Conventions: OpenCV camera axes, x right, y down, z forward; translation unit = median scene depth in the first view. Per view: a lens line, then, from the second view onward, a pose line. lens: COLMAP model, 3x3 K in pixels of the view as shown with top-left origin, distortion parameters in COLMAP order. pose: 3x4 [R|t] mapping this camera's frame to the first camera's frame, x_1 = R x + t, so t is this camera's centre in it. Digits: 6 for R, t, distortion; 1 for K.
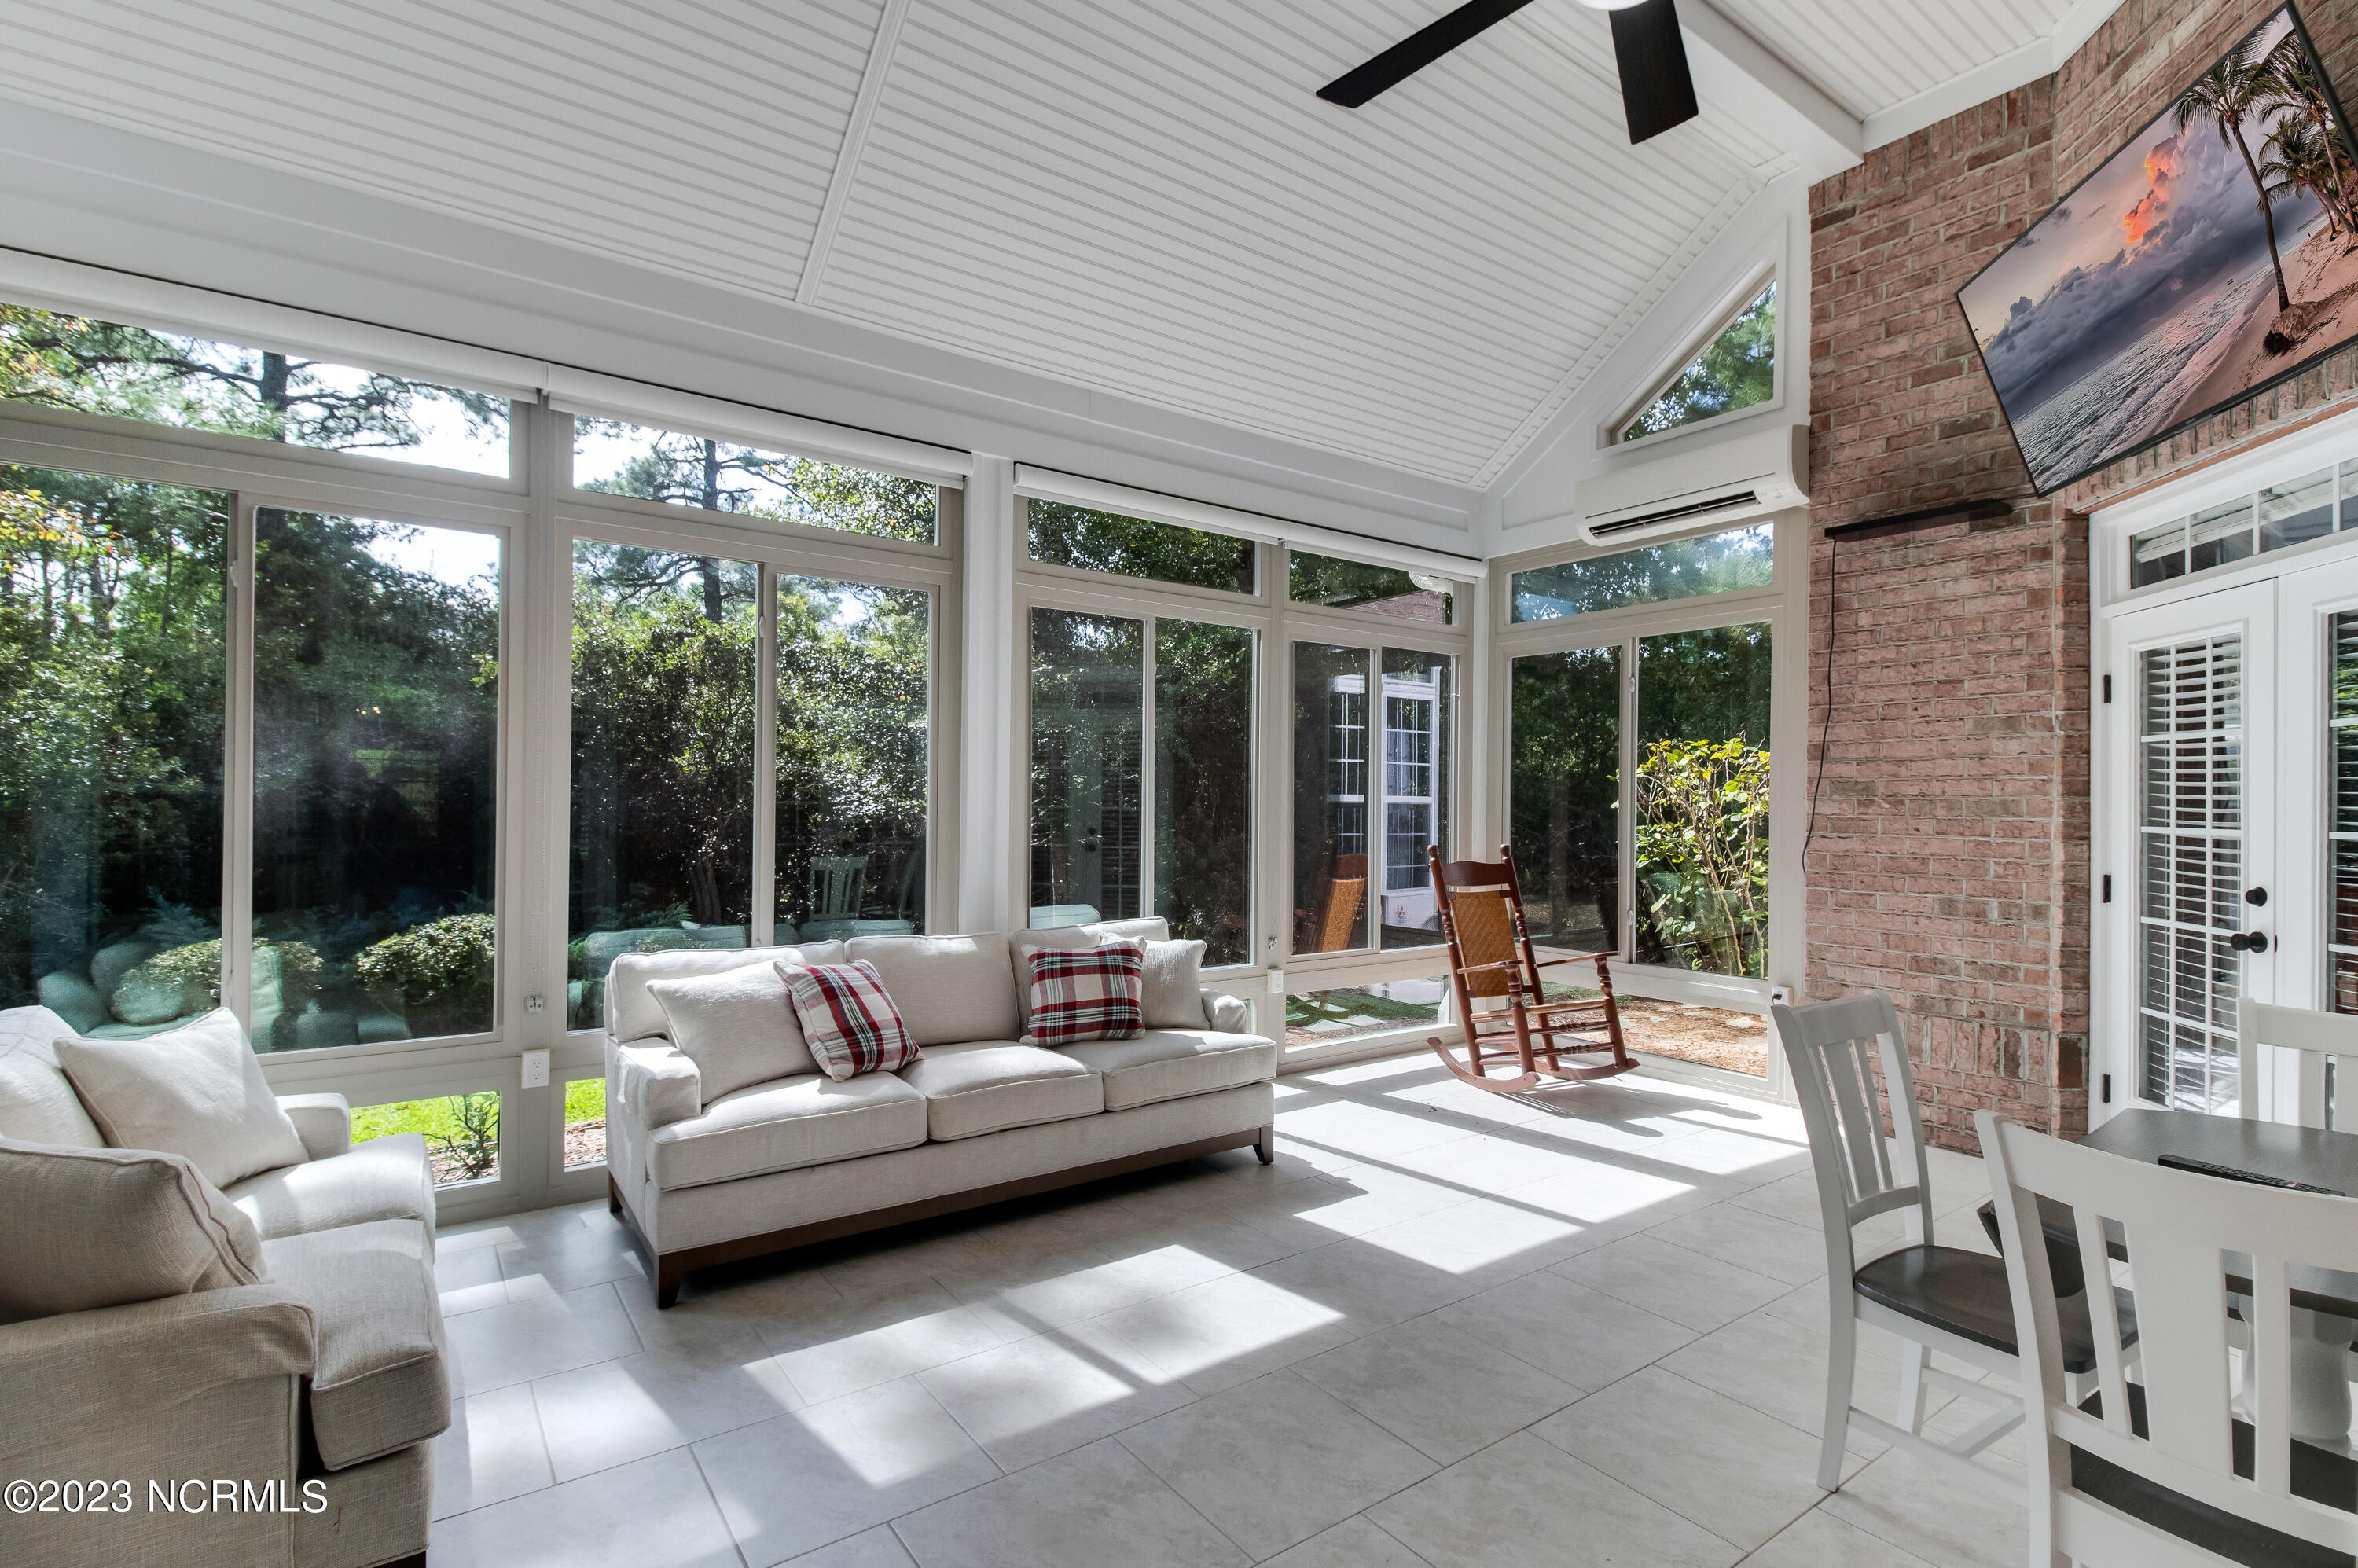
lens RADIAL K [[1115.5, 0, 1172.5], [0, 1115.5, 789.6], [0, 0, 1]] dist [0.008398, -0.003999]
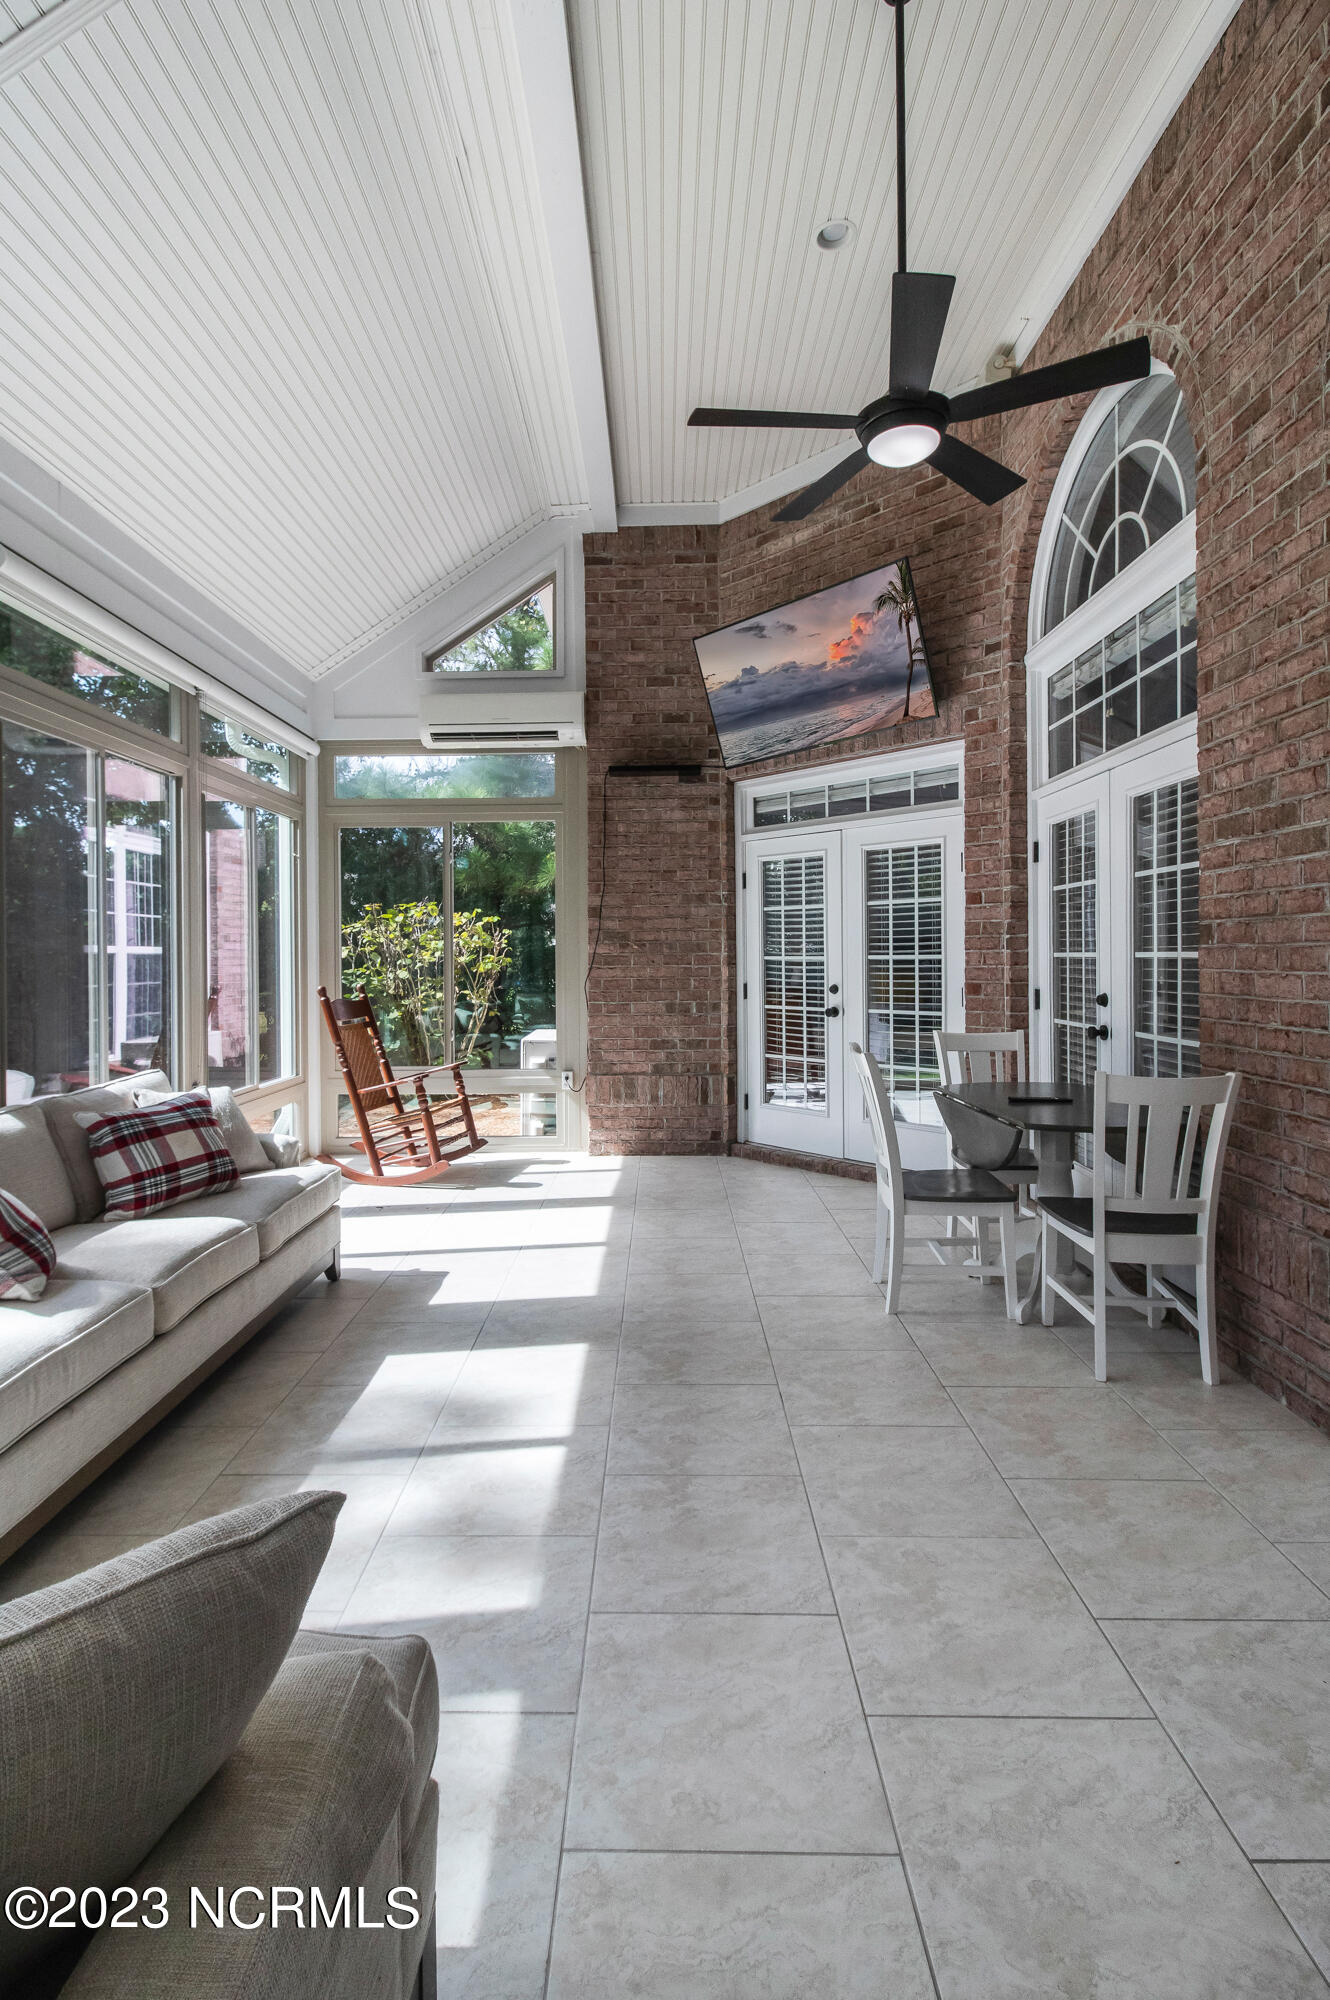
lens RADIAL K [[946.2, 0, 634.6], [0, 946.2, 953.3], [0, 0, 1]] dist [0.008398, -0.003999]
pose [[0.604229, -0.012446, 0.796714, -0.459070], [0.005016, 0.999918, 0.011816, 0.007520], [-0.796795, -0.003144, 0.604241, 0.205025]]
